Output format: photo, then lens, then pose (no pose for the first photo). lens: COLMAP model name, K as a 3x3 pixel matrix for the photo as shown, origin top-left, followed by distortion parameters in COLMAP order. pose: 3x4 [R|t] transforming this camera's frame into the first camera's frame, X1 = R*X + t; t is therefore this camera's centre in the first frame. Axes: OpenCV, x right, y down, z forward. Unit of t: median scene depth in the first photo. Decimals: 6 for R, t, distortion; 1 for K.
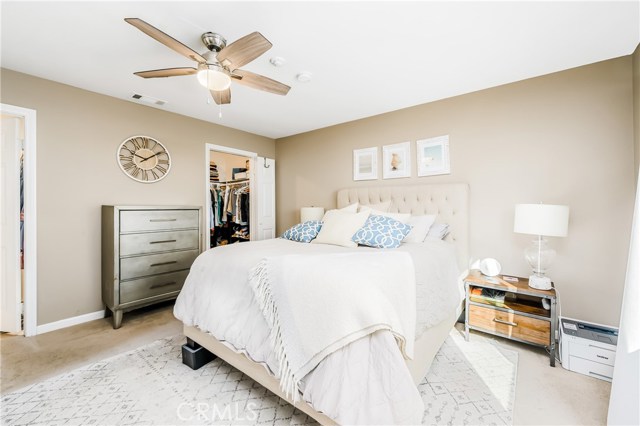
lens RADIAL K [[257.6, 0, 318.6], [0, 257.6, 203.6], [0, 0, 1]] dist [-0.000284, 0.000135]
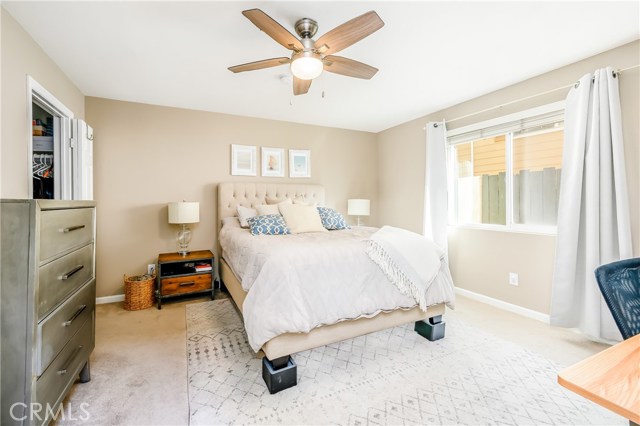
lens RADIAL K [[257.6, 0, 318.6], [0, 257.6, 203.6], [0, 0, 1]] dist [-0.000284, 0.000135]
pose [[0.449805, -0.006675, 0.893102, -0.680847], [-0.009658, 0.999877, 0.012338, 0.006600], [-0.893074, -0.014175, 0.449686, 0.283951]]
